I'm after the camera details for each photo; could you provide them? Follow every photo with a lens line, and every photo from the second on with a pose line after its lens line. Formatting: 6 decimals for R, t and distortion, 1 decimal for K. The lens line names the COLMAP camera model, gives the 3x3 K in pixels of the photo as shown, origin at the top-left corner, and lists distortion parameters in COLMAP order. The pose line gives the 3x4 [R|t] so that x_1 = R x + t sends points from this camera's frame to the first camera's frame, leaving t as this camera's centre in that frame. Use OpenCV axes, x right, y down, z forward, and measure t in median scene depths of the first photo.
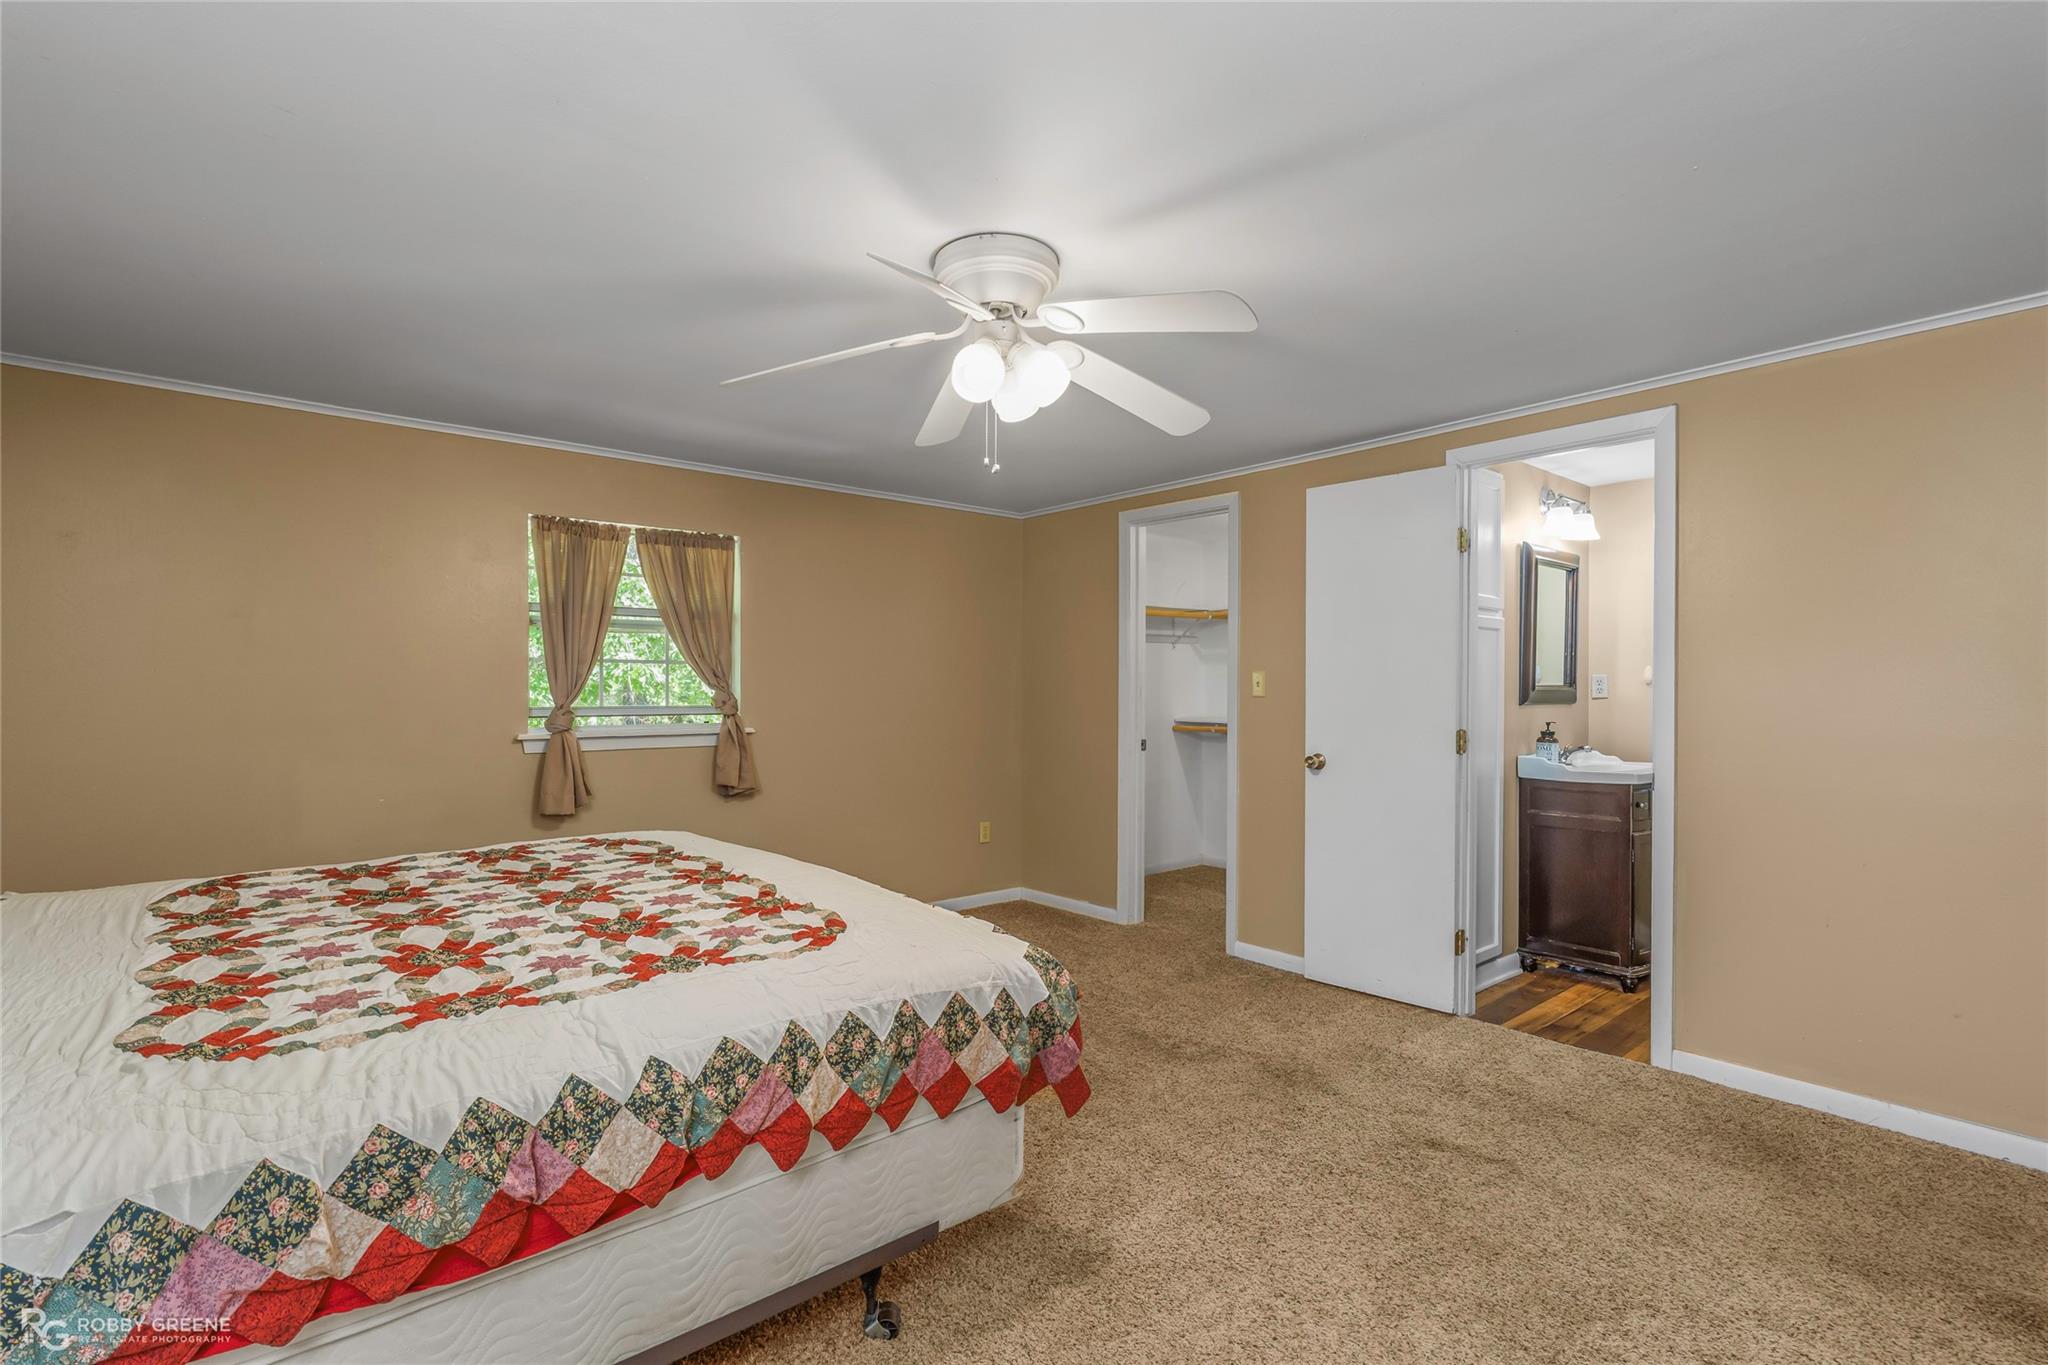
lens RADIAL K [[931.9, 0, 1024.0], [0, 931.9, 682.5], [0, 0, 1]] dist [-0.020845, -0.000014]
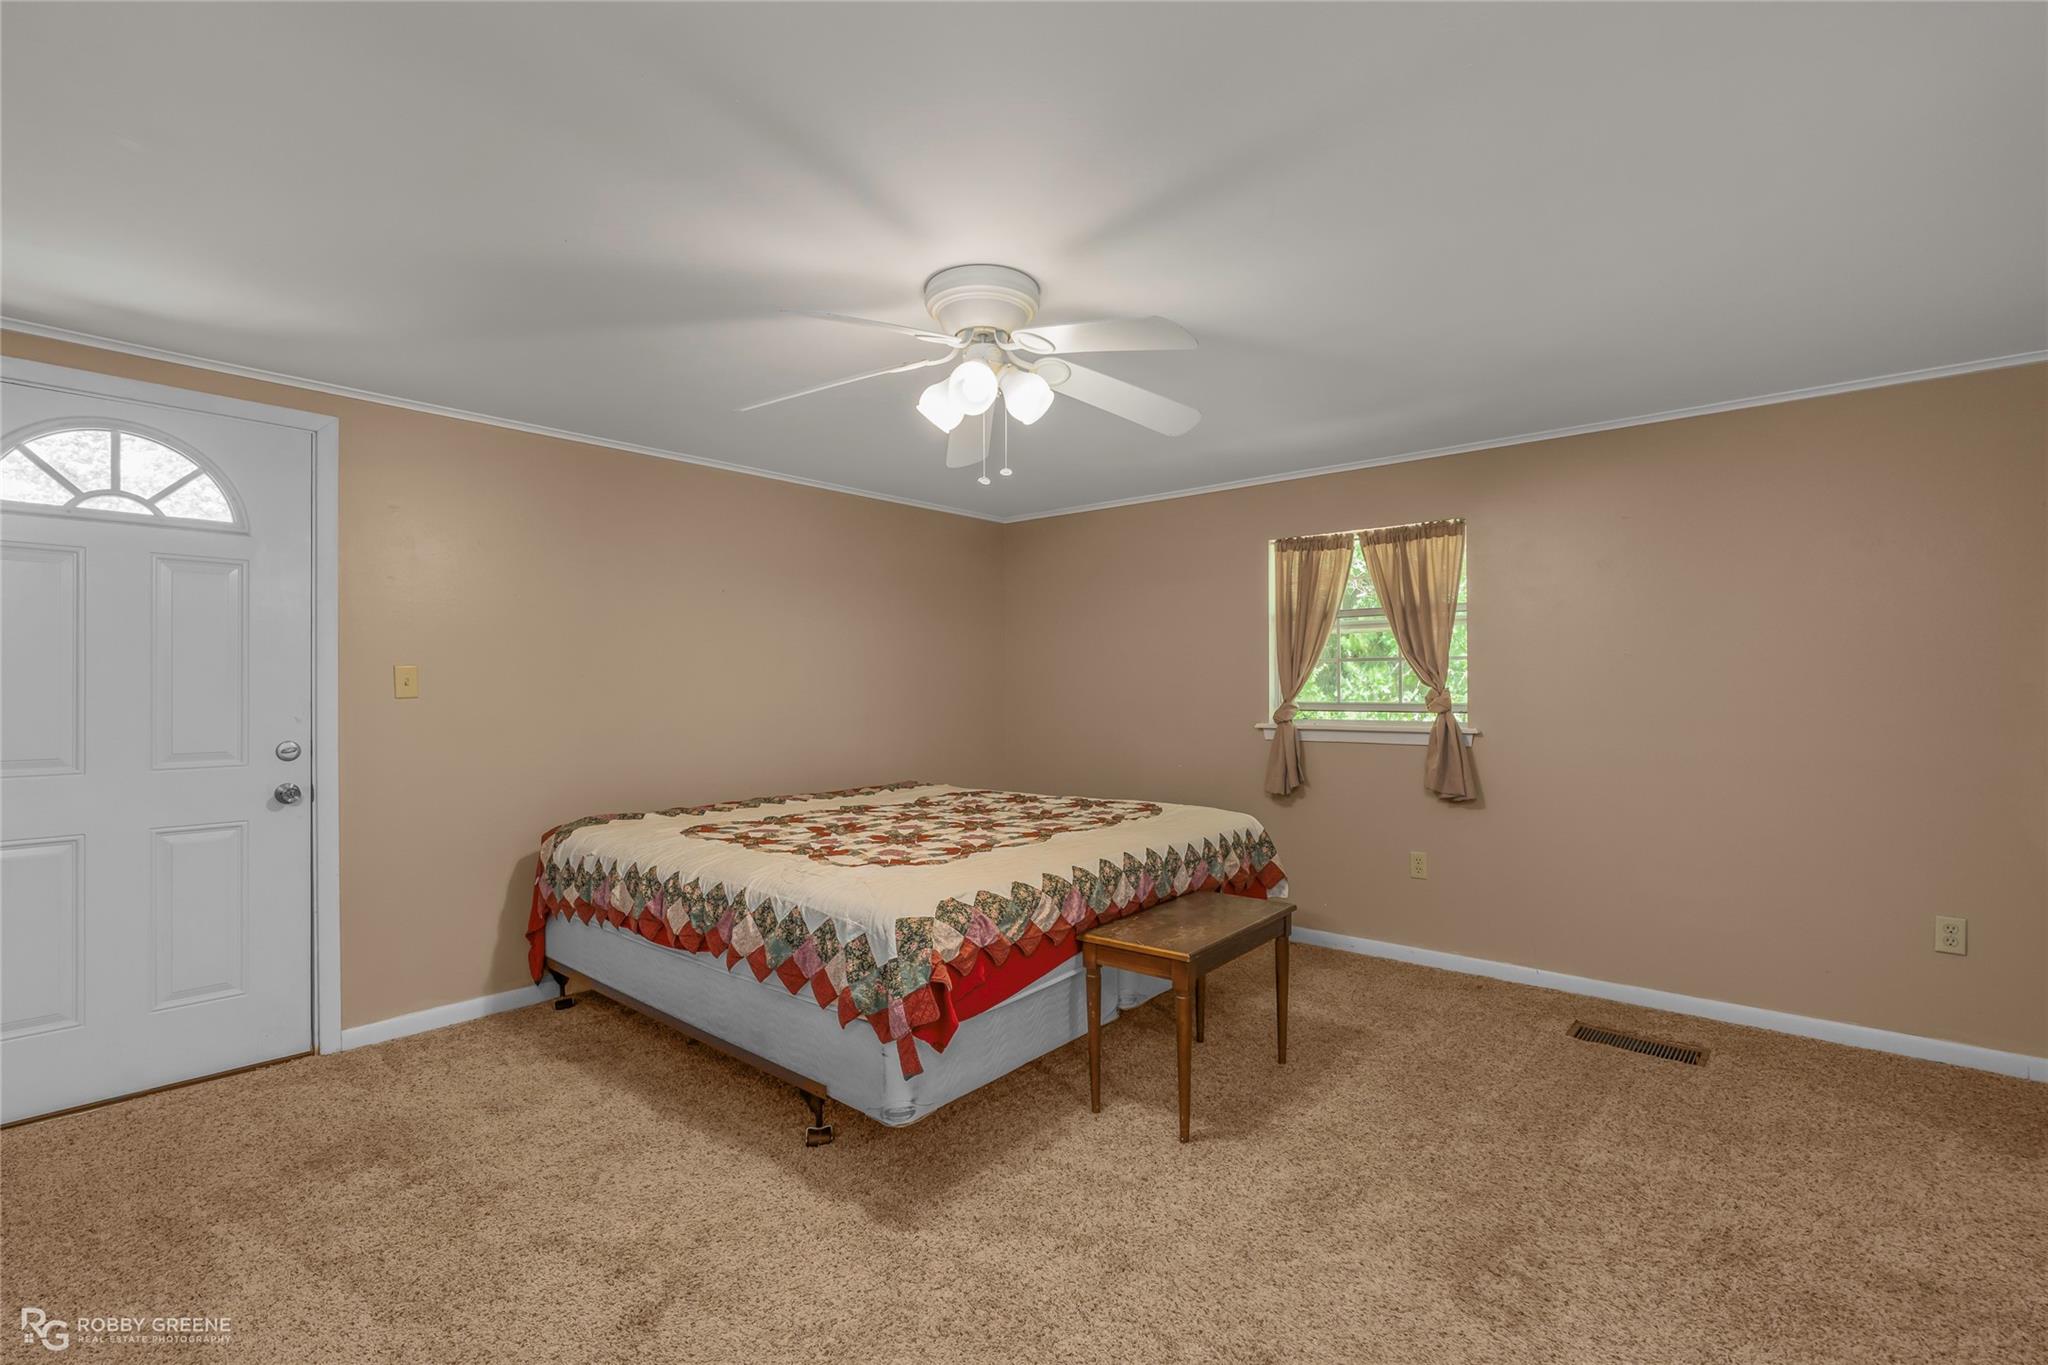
lens RADIAL K [[915.2, 0, 1024.0], [0, 915.2, 682.5], [0, 0, 1]] dist [-0.014887, 0.000007]
pose [[0.173883, -0.003543, -0.984760, 0.576144], [0.007433, 0.999970, -0.002285, 0.002780], [0.984738, -0.006922, 0.173904, 0.484950]]
